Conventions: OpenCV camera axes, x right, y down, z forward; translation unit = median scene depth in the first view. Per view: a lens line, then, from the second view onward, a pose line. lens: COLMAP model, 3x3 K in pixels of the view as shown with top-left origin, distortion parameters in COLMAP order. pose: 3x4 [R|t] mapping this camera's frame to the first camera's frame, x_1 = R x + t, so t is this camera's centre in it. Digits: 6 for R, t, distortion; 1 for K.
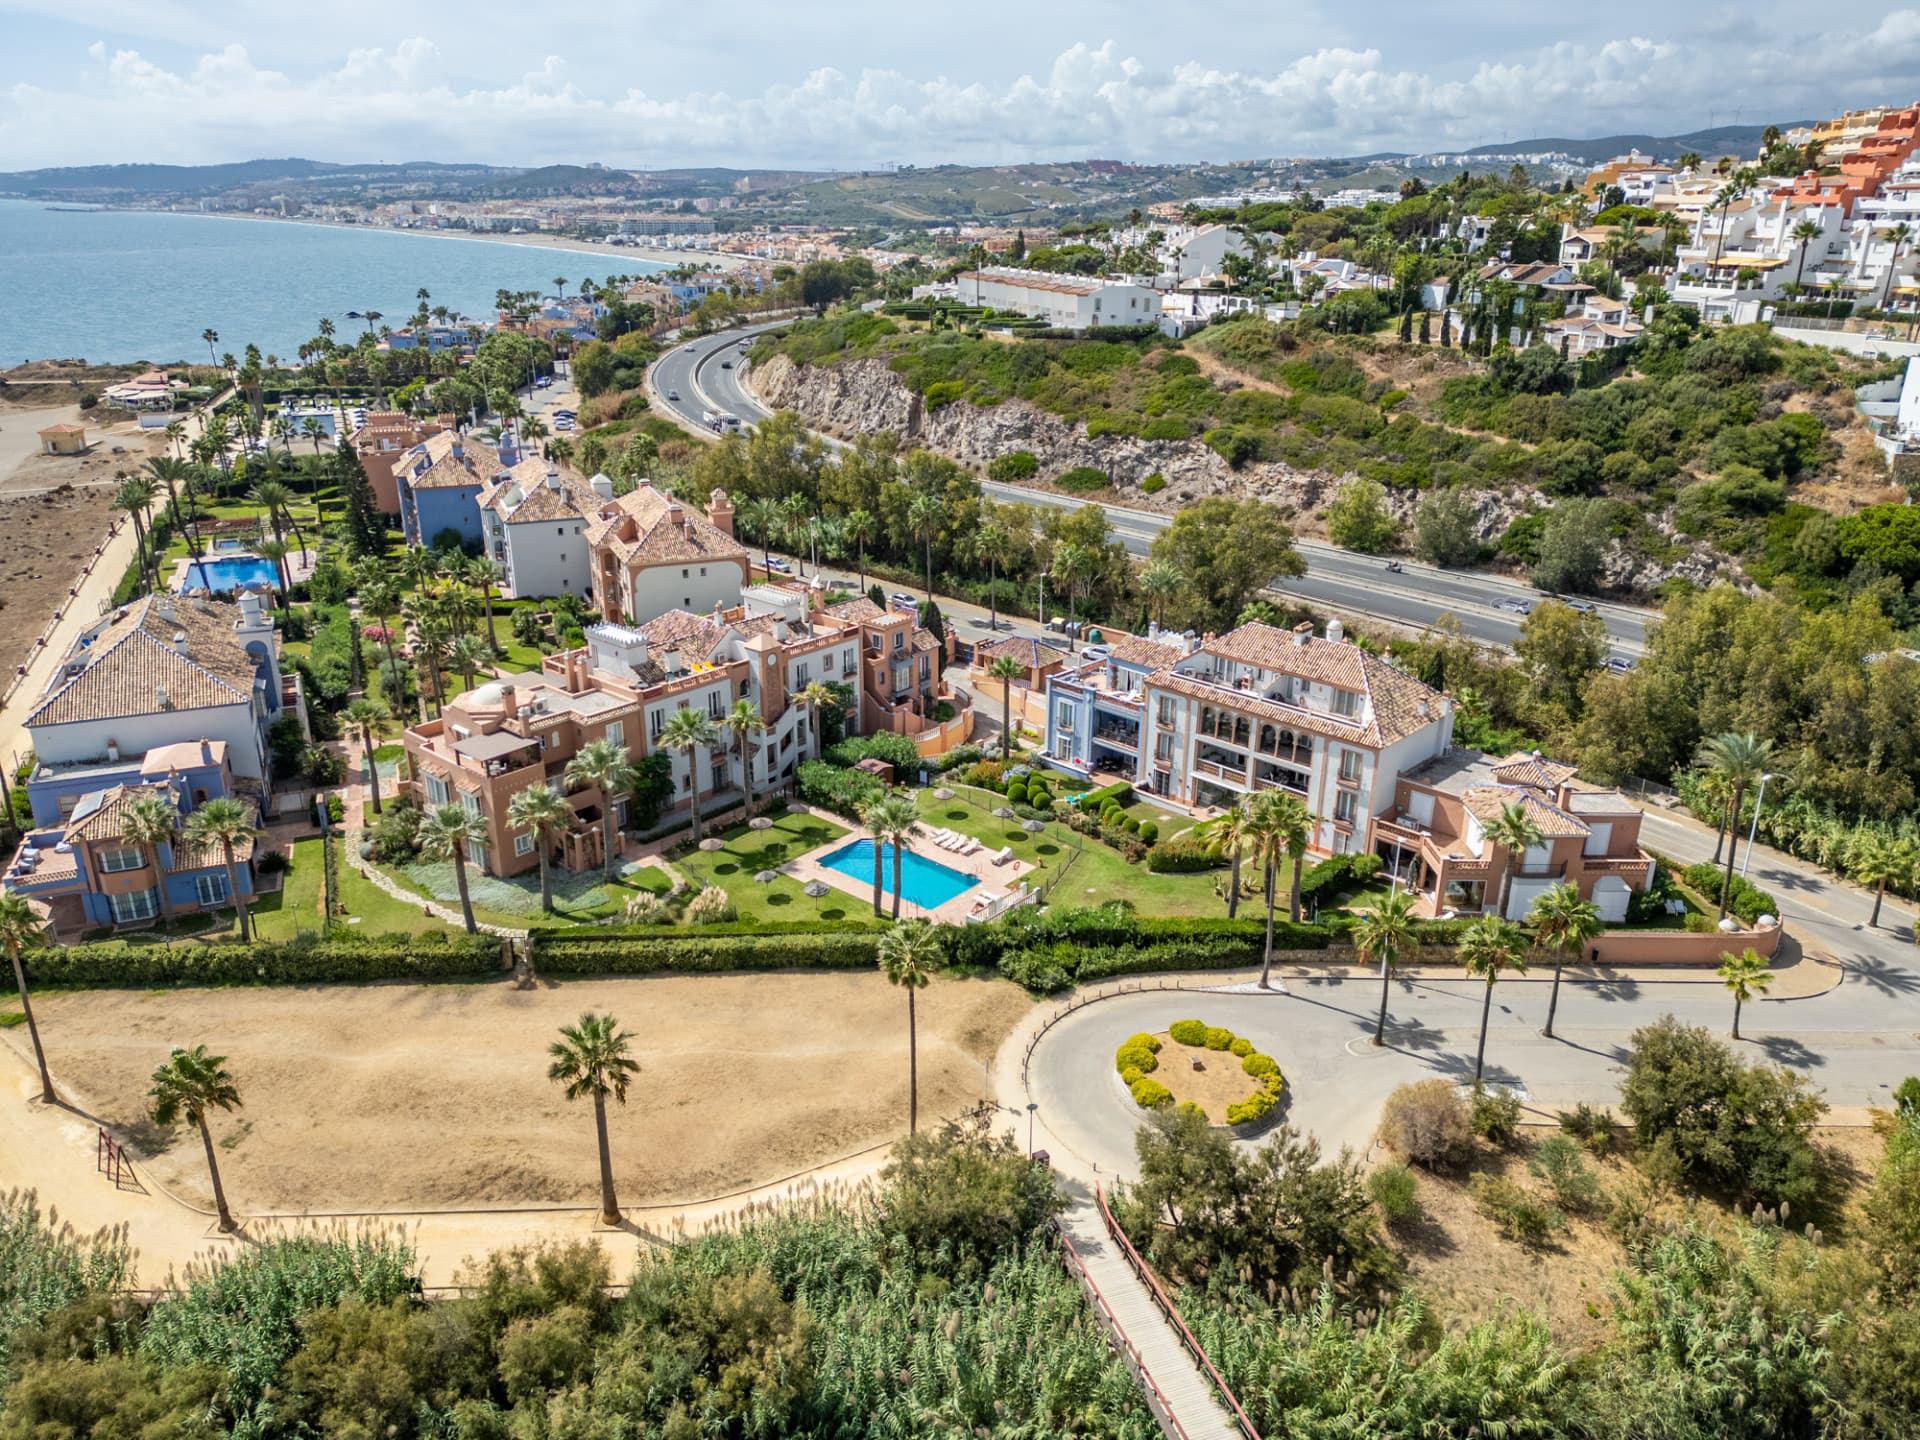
lens RADIAL K [[1355.5, 0, 970.8], [0, 1355.5, 719.2], [0, 0, 1]] dist [0.100899, -0.100681]
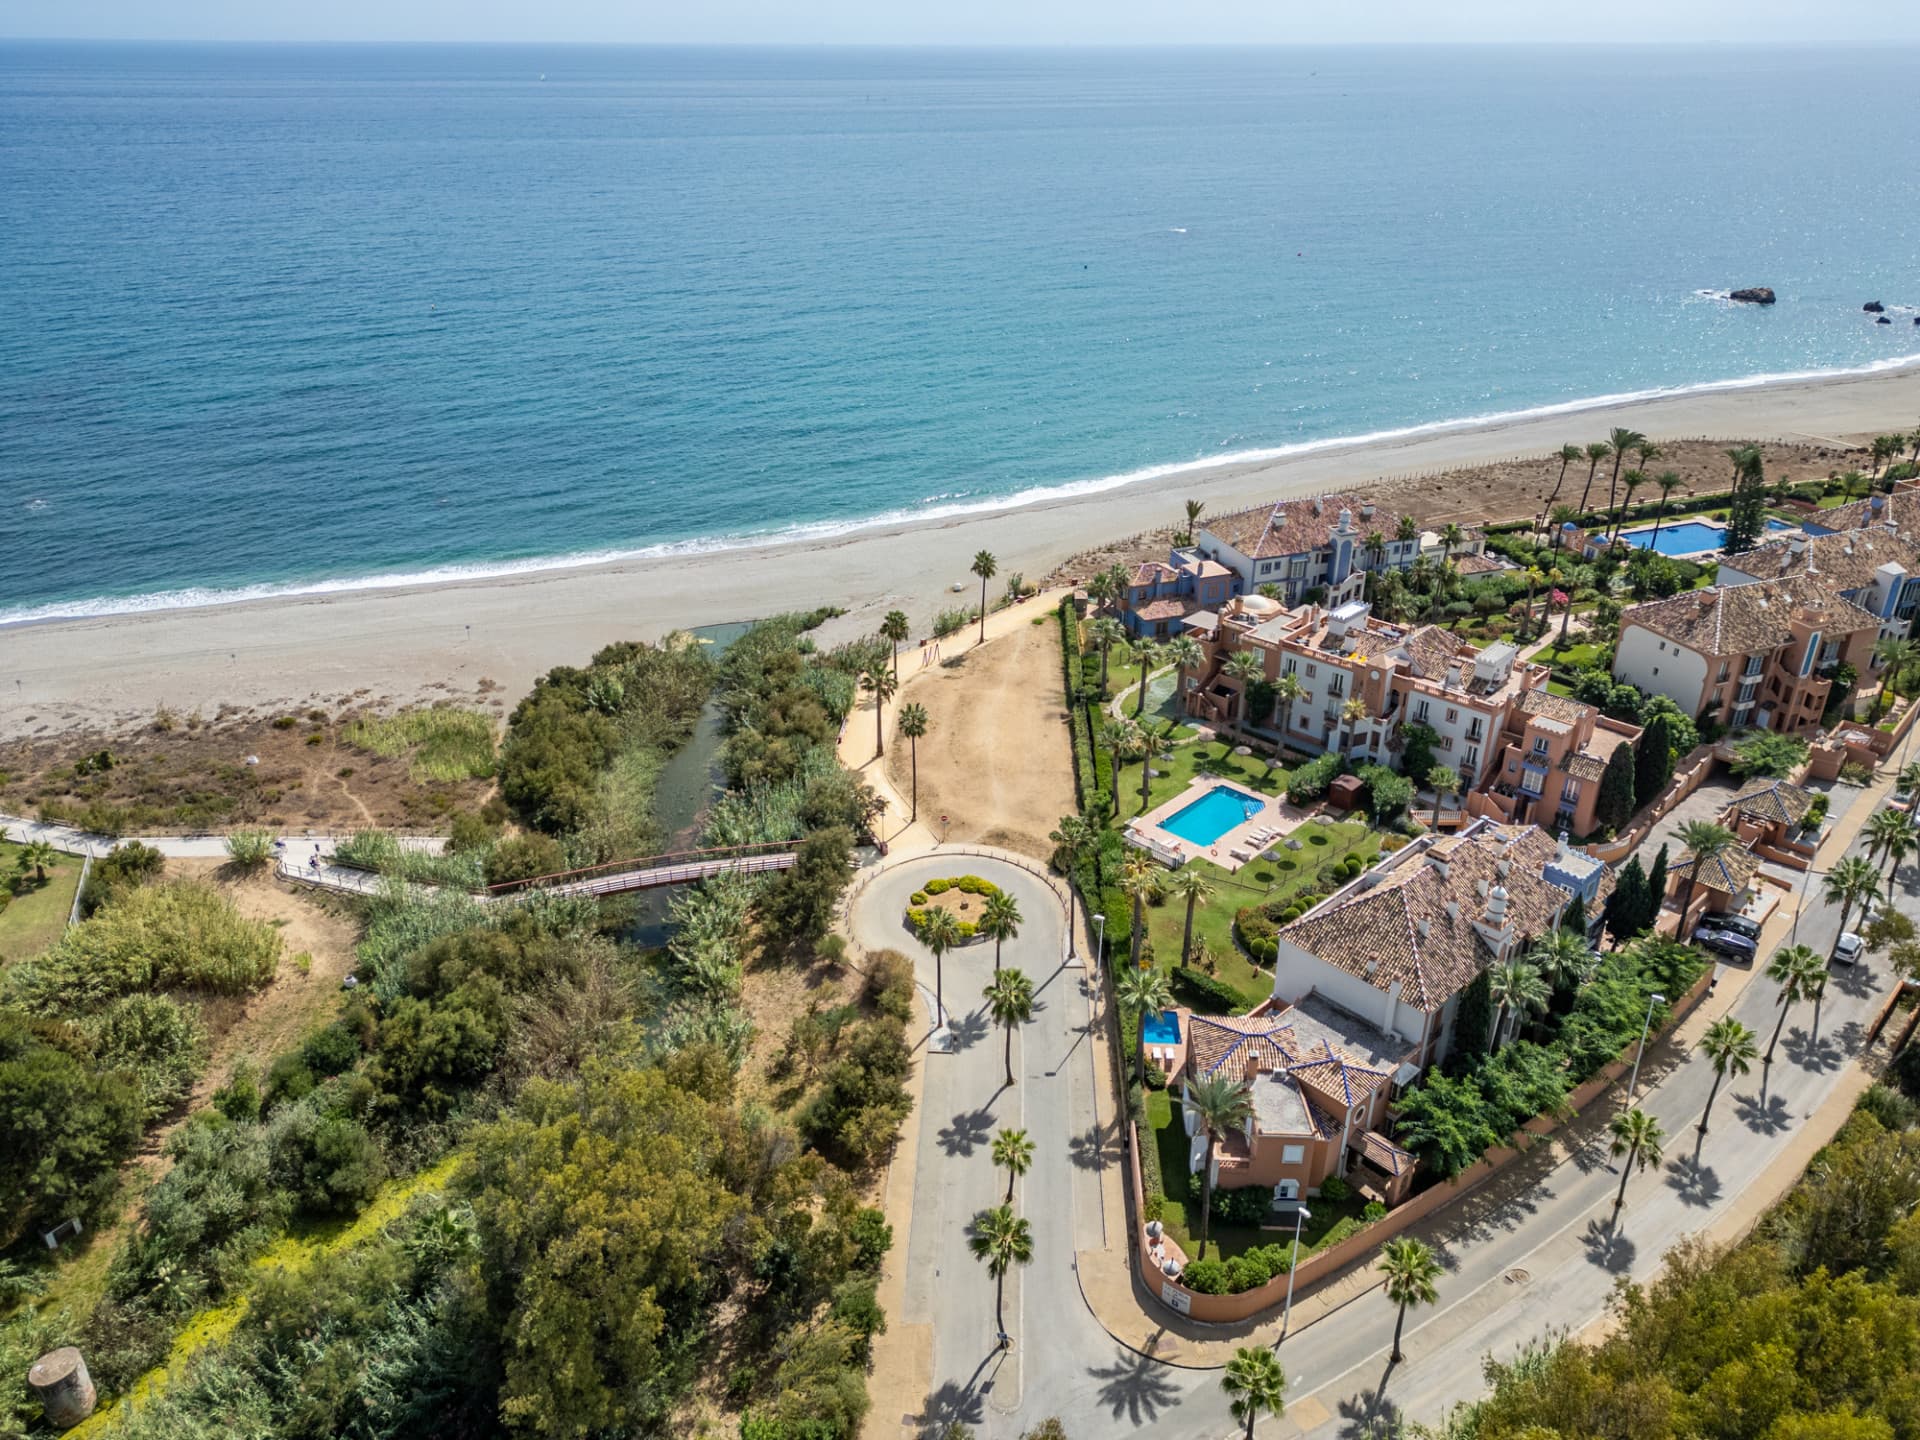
lens RADIAL K [[1355.5, 0, 970.8], [0, 1355.5, 719.2], [0, 0, 1]] dist [0.100899, -0.100681]
pose [[-0.057404, 0.438616, -0.896839, 0.577777], [-0.356561, 0.830066, 0.428782, -0.236138], [0.932507, 0.344392, 0.108744, 0.297970]]
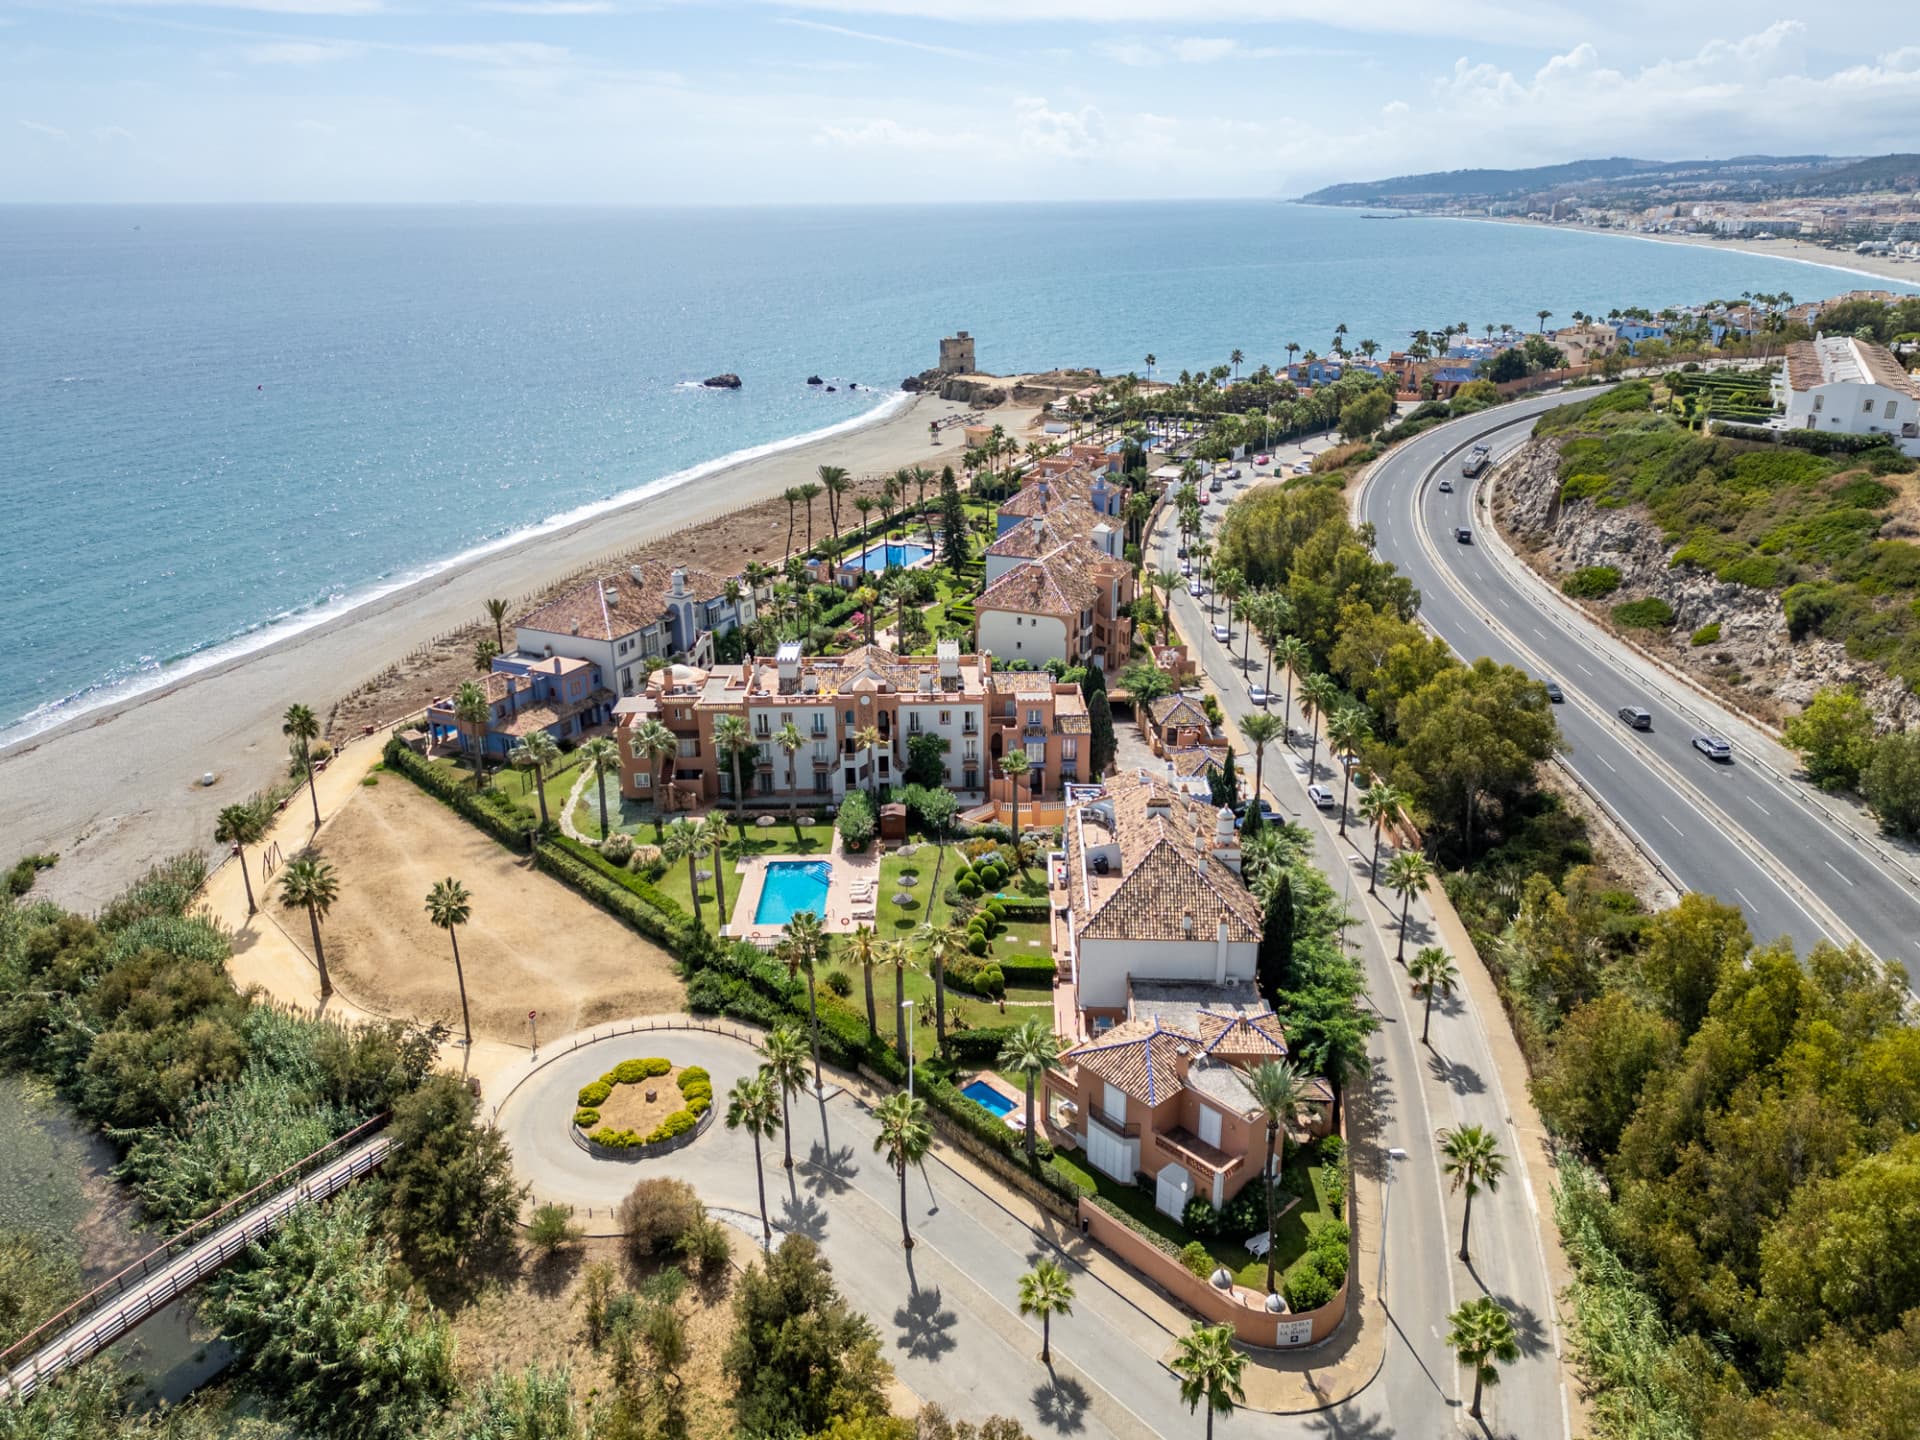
lens RADIAL K [[1355.5, 0, 970.8], [0, 1355.5, 719.2], [0, 0, 1]] dist [0.100899, -0.100681]
pose [[0.663564, 0.256380, -0.702818, 0.430751], [-0.254844, 0.960722, 0.109851, -0.103680], [0.703376, 0.106216, 0.702837, 0.125543]]
